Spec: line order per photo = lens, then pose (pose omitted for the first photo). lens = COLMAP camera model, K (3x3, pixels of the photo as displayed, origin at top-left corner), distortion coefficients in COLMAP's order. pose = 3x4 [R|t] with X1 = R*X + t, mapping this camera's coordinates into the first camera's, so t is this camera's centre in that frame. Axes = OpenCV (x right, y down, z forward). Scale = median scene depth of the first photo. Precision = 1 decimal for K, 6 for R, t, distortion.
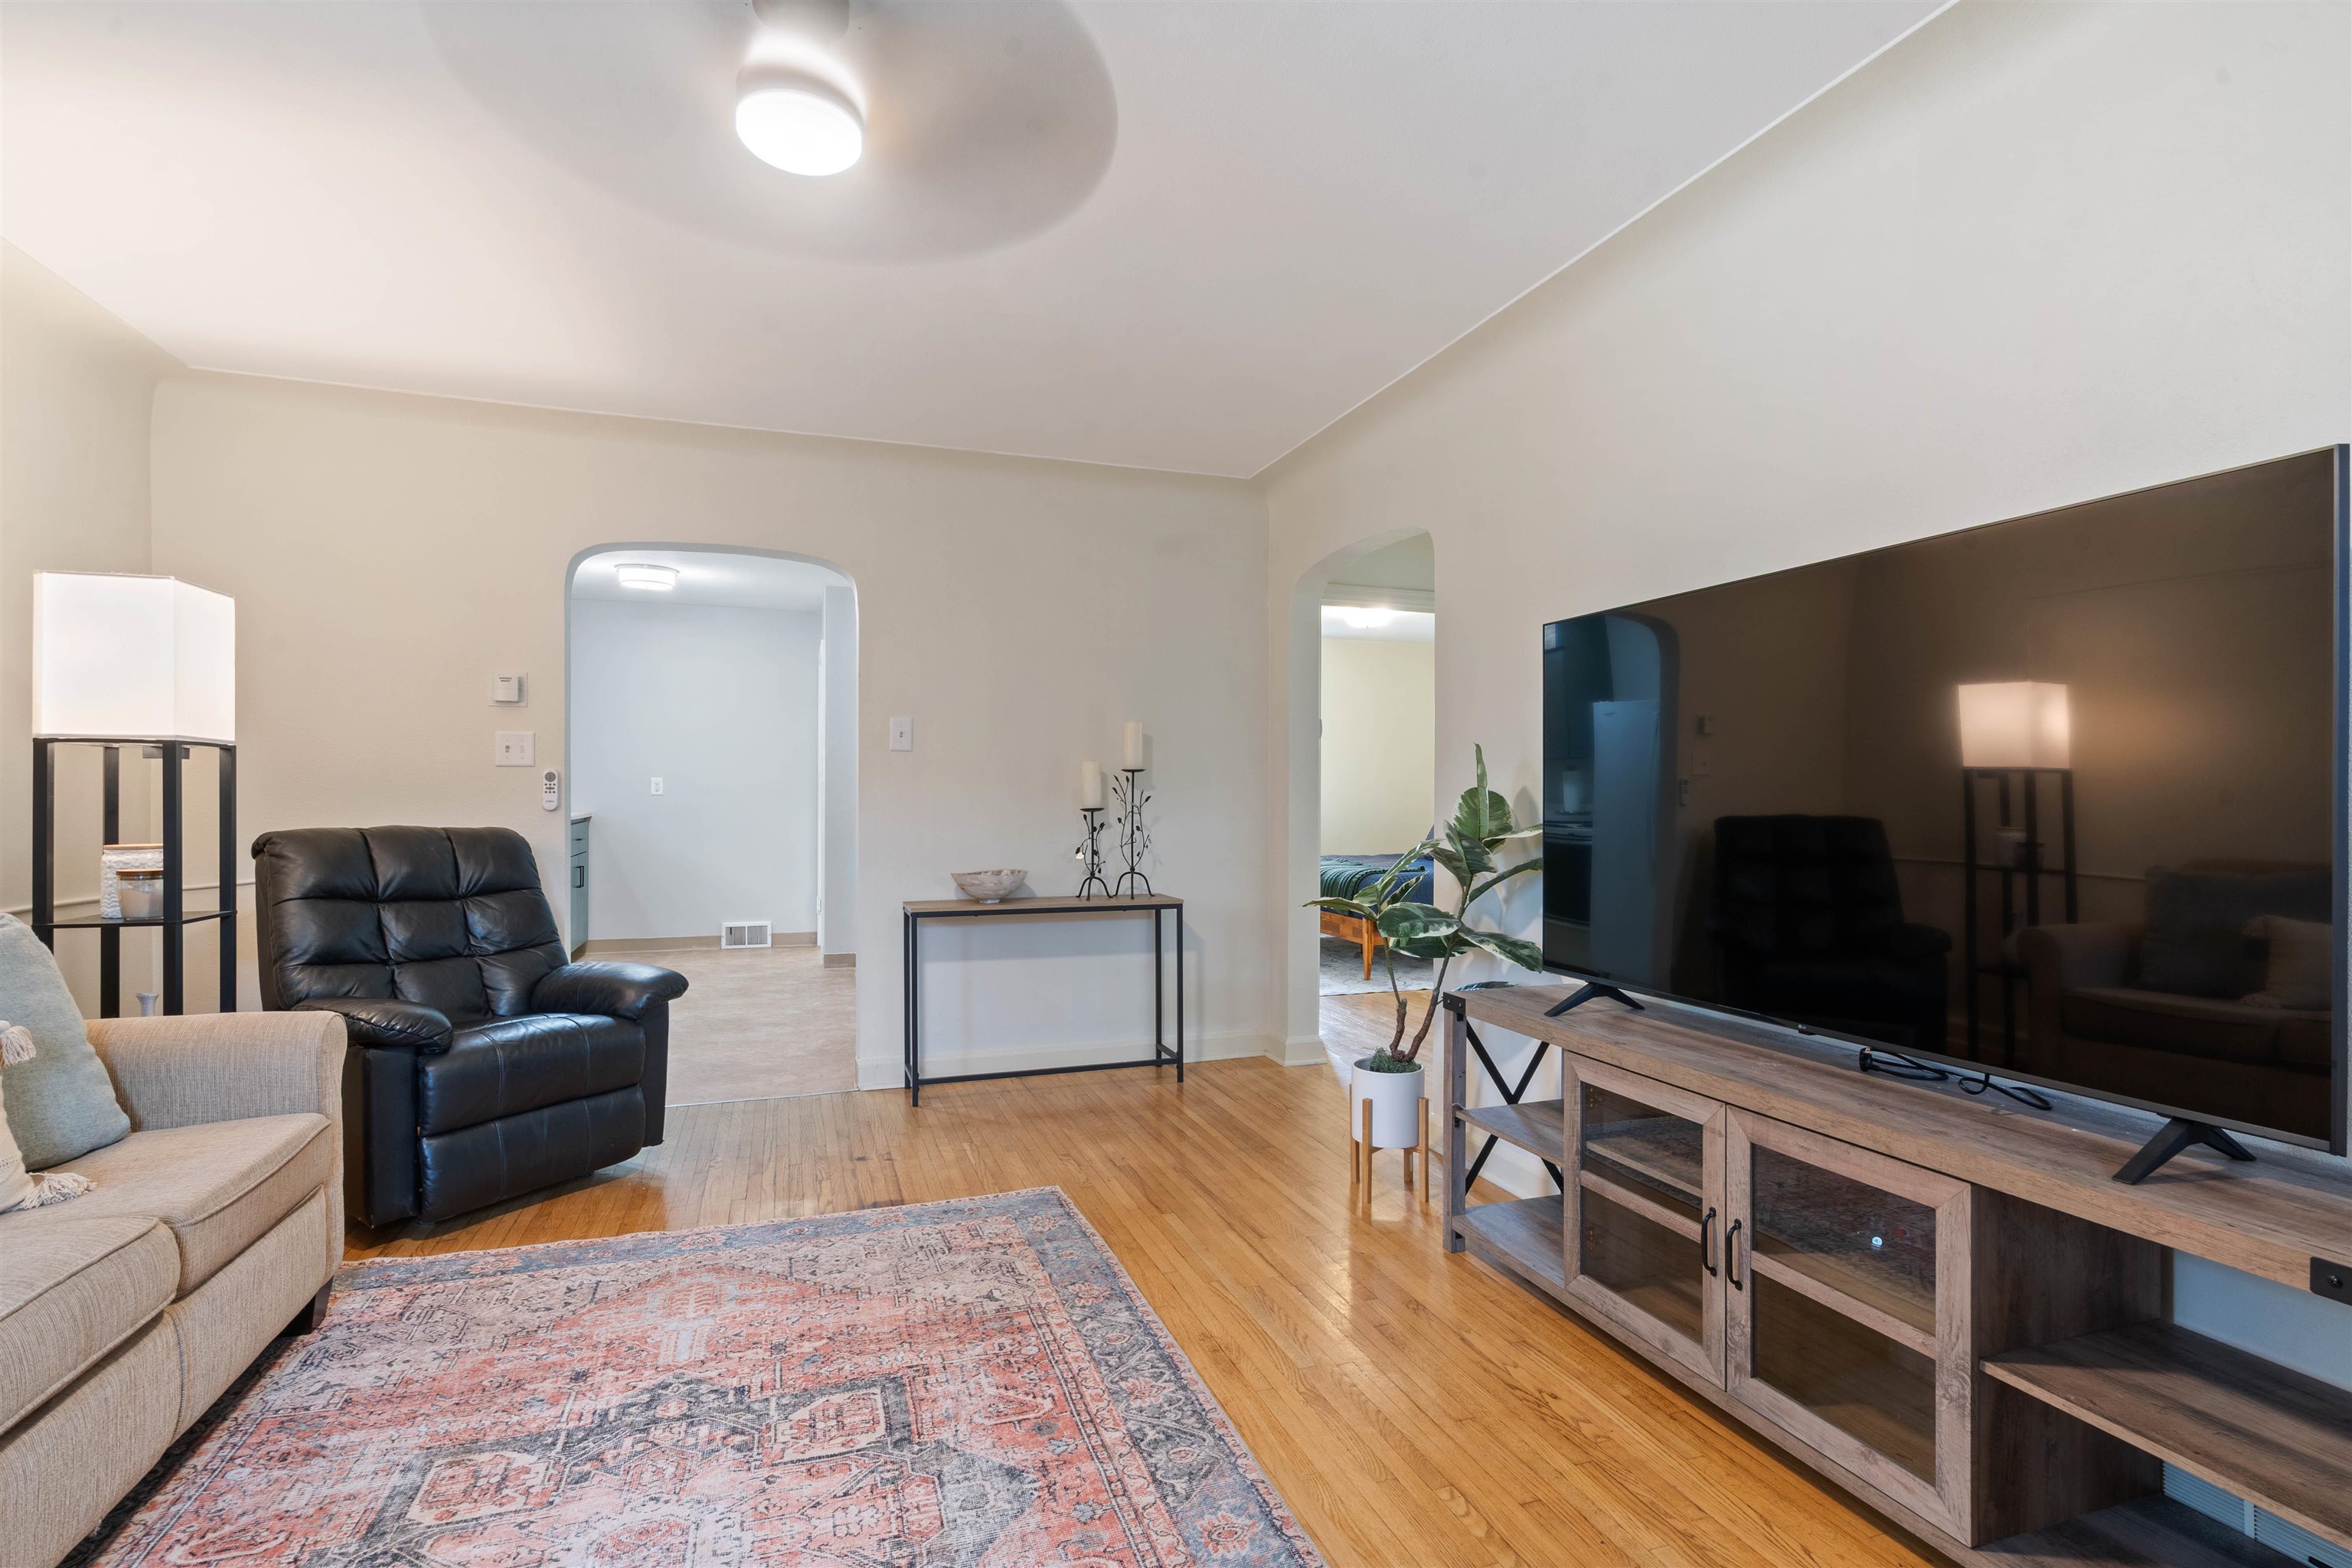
lens RADIAL K [[1104.1, 0, 1165.4], [0, 1104.1, 783.1], [0, 0, 1]] dist [0.010854, 0.001763]
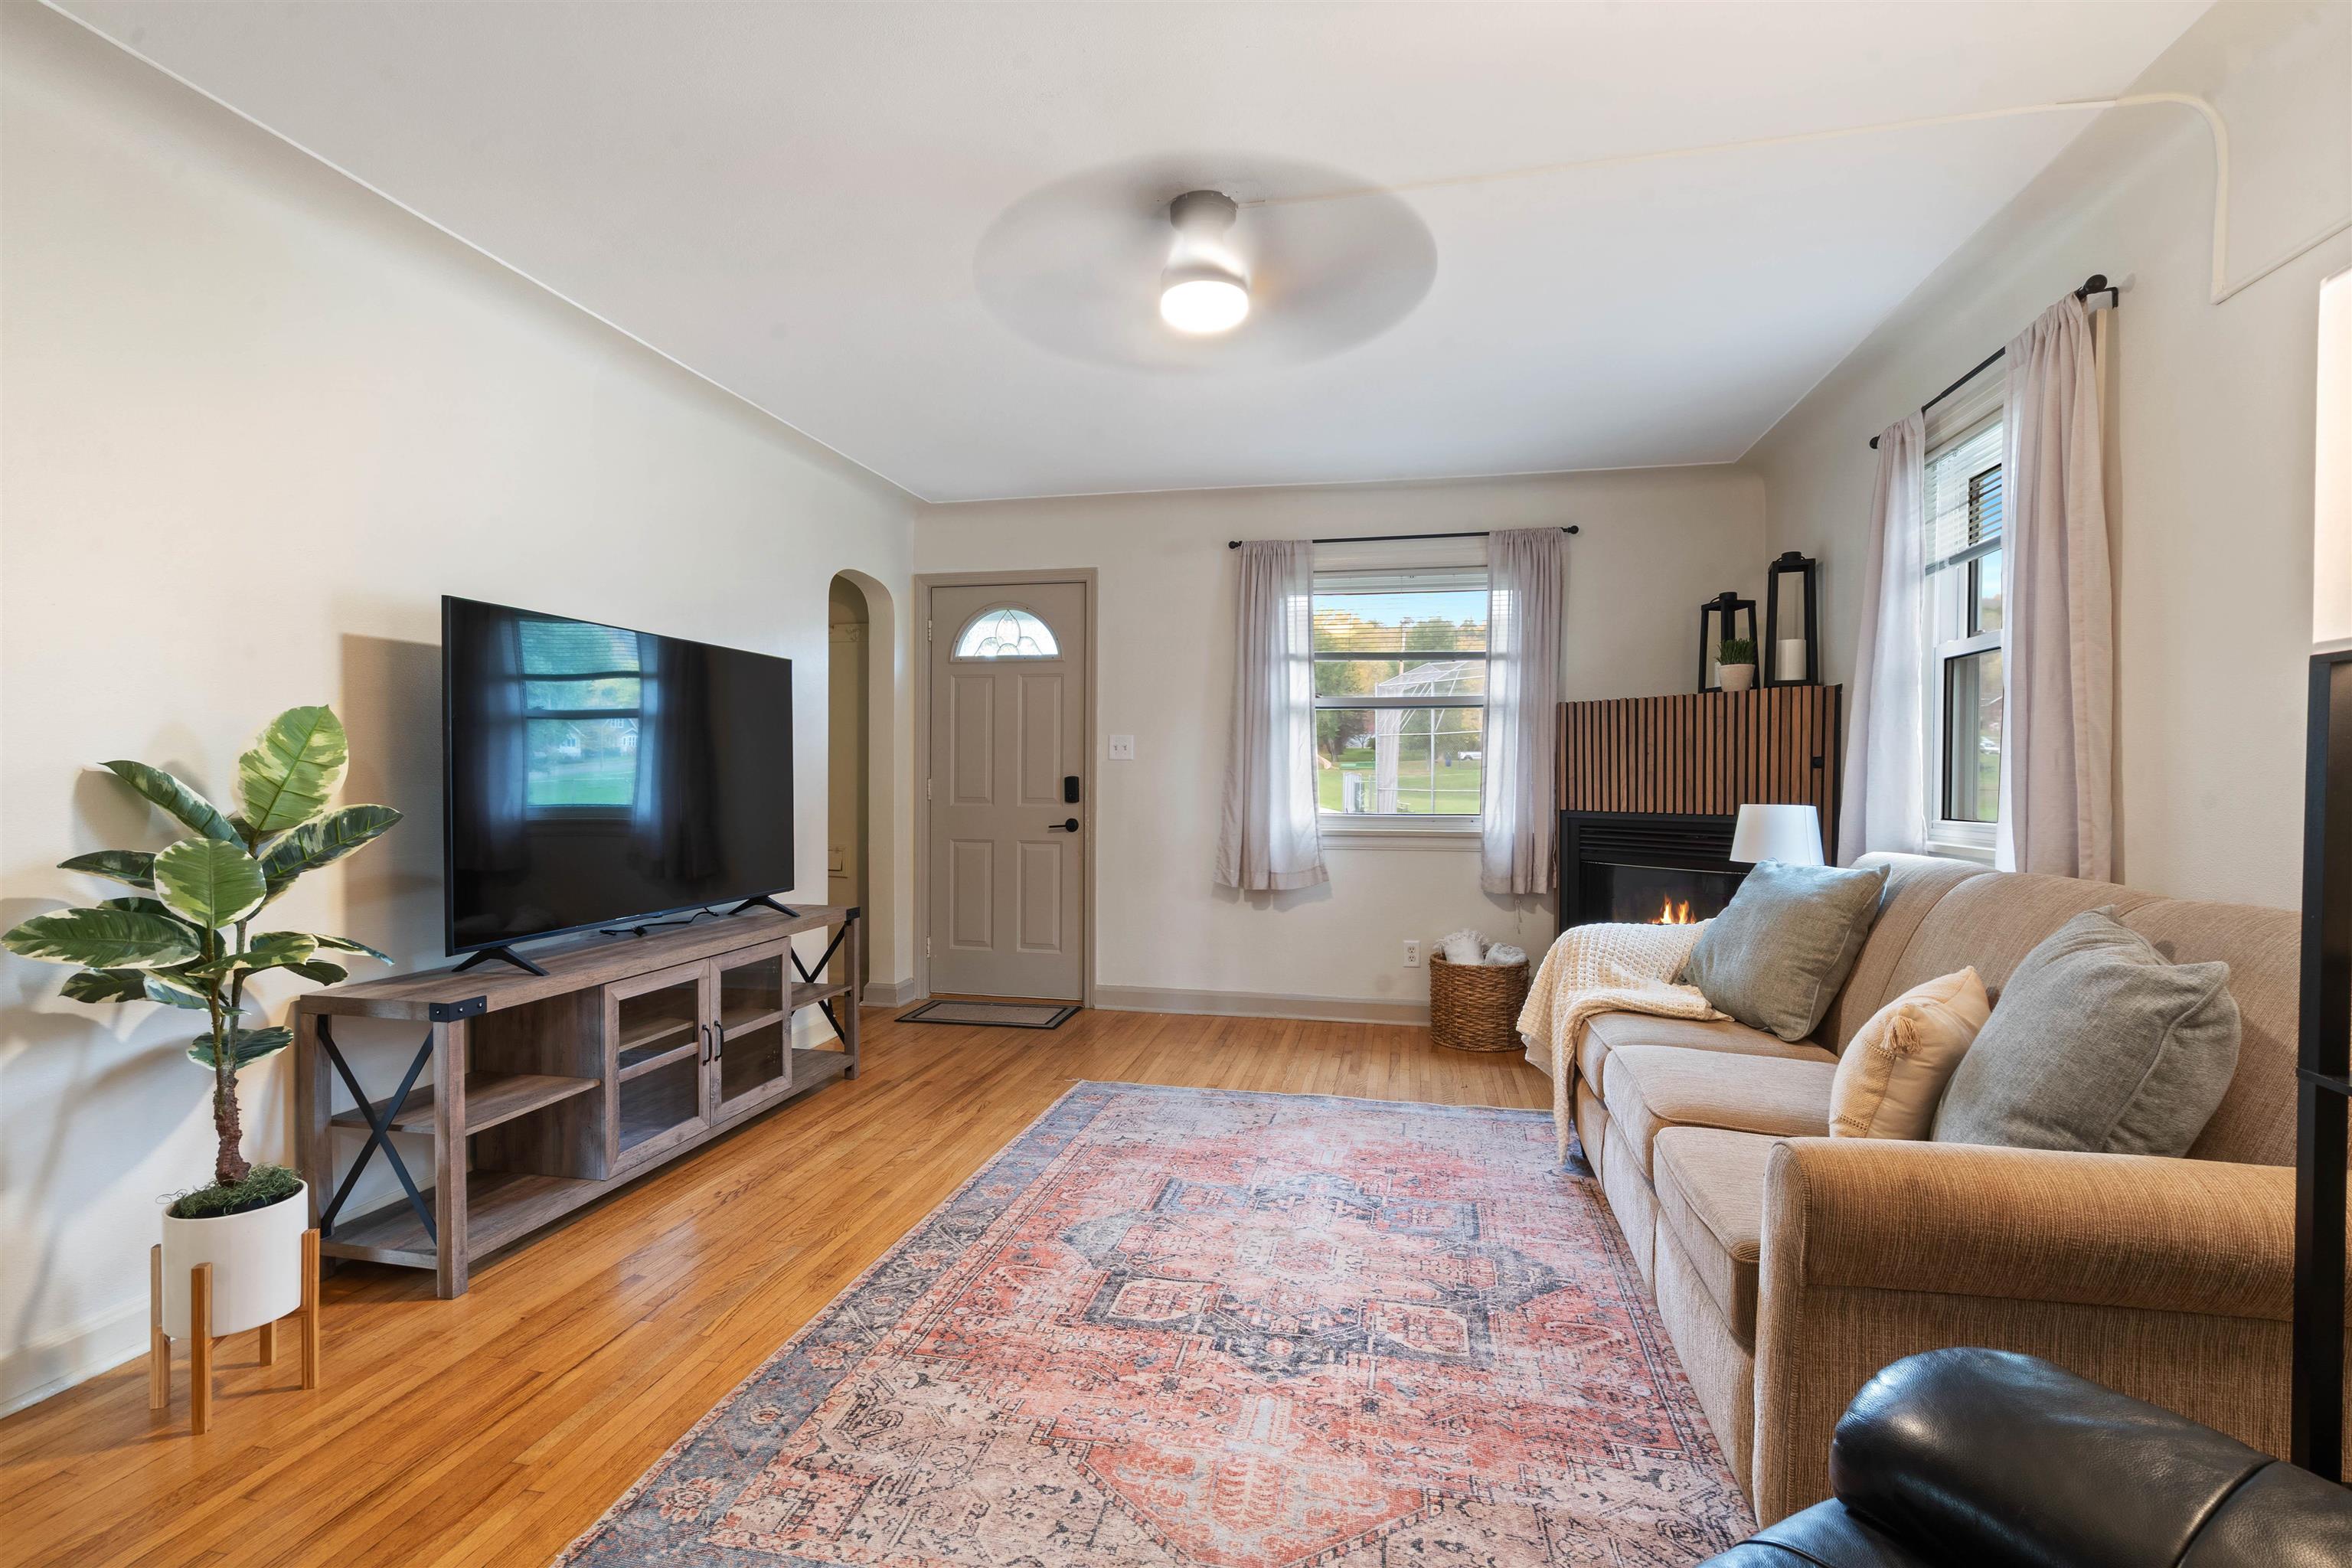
lens RADIAL K [[1104.1, 0, 1187.5], [0, 1104.1, 788.0], [0, 0, 1]] dist [0.010854, 0.001763]
pose [[-0.864766, -0.004355, 0.502156, -0.885259], [-0.005747, 0.999983, -0.001225, 0.030354], [-0.502142, -0.003946, -0.864776, 1.936056]]
